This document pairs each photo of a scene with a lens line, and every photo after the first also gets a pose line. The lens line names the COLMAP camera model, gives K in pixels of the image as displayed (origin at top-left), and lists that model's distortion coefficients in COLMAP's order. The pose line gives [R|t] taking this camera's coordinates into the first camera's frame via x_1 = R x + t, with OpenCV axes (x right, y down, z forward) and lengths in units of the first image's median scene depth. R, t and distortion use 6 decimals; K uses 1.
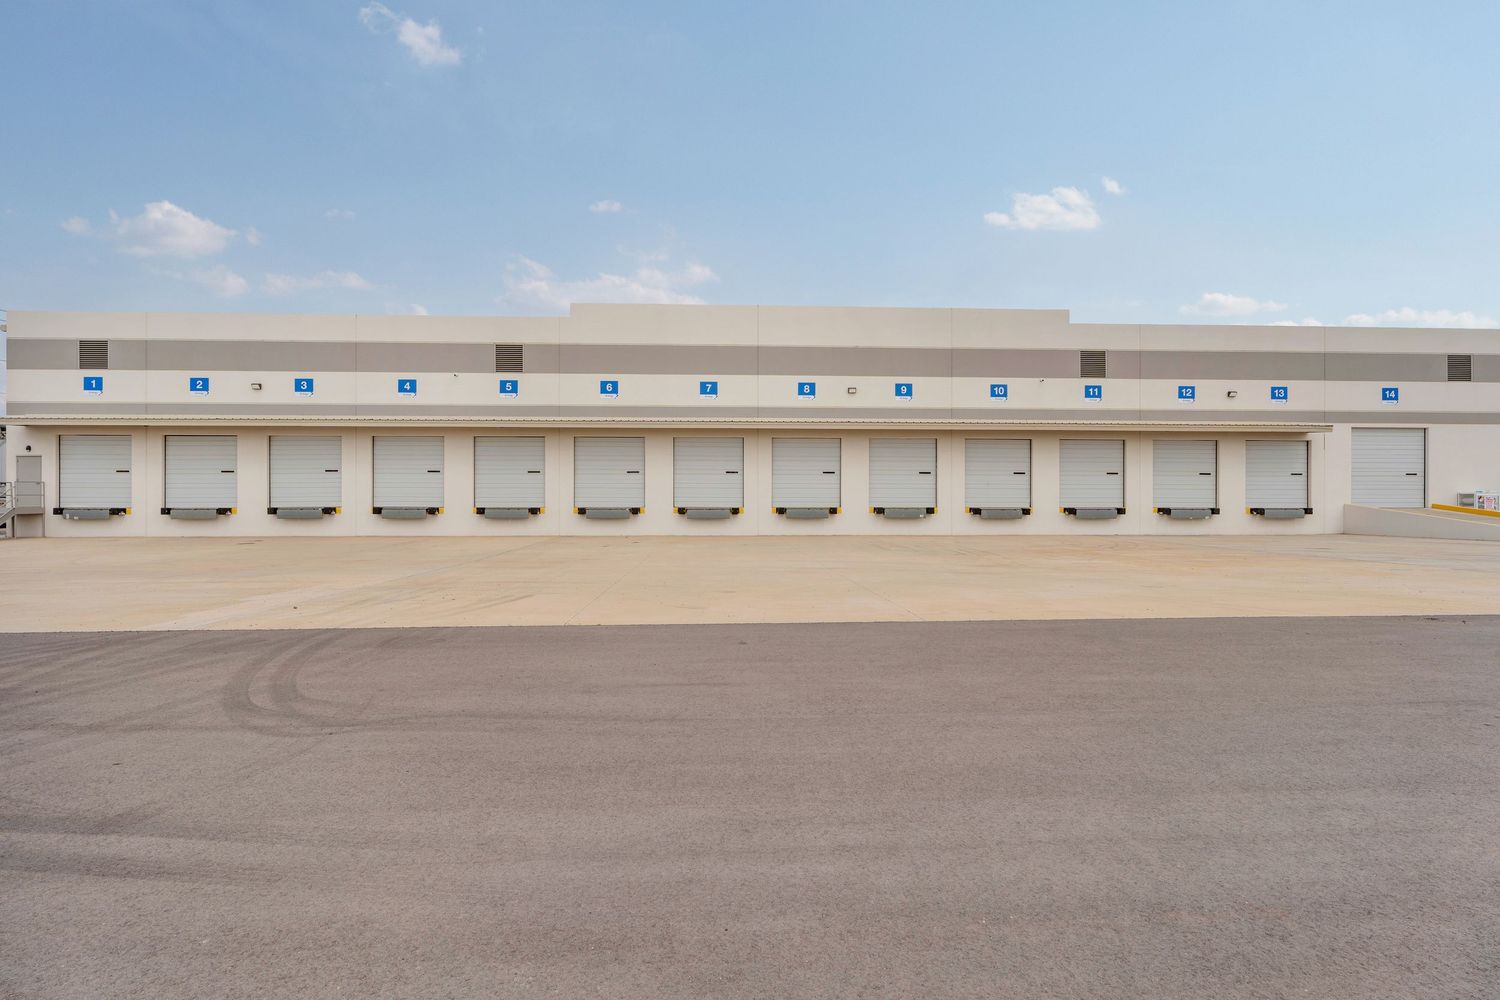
lens RADIAL K [[896.7, 0, 750.0], [0, 896.7, 500.0], [0, 0, 1]] dist [-0.008928, 0.025362]
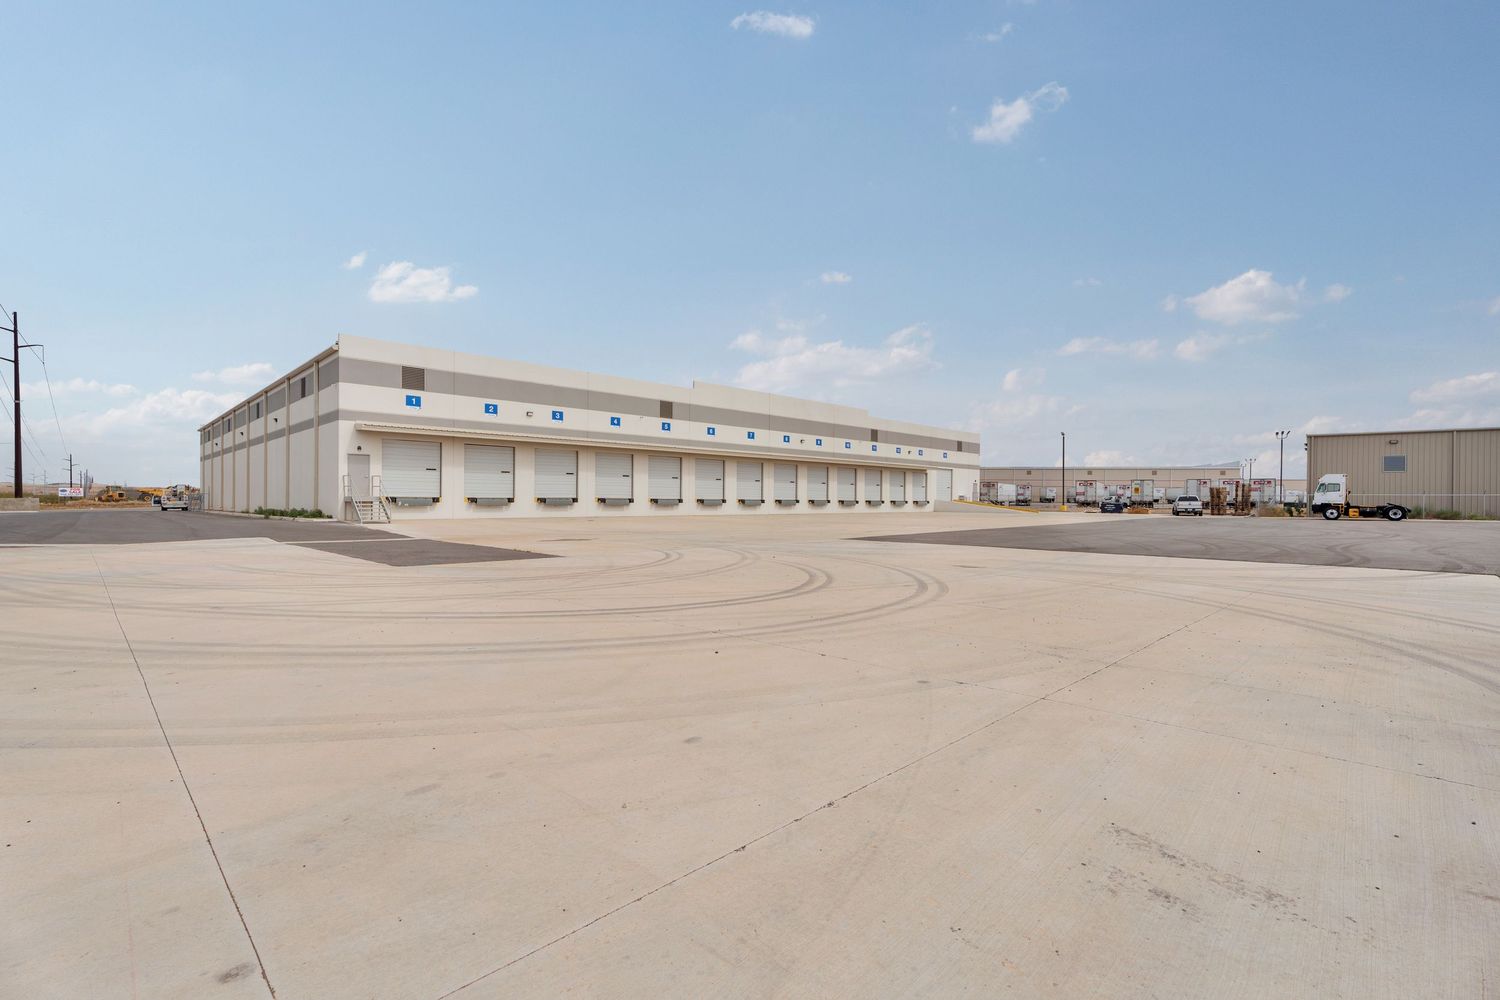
lens RADIAL K [[680.2, 0, 750.0], [0, 680.2, 500.0], [0, 0, 1]] dist [0.016067, 0.000353]
pose [[0.749082, 0.005642, 0.662454, -0.946573], [-0.013659, 0.999883, 0.006929, -0.000353], [-0.662337, -0.014239, 0.749071, -0.055490]]
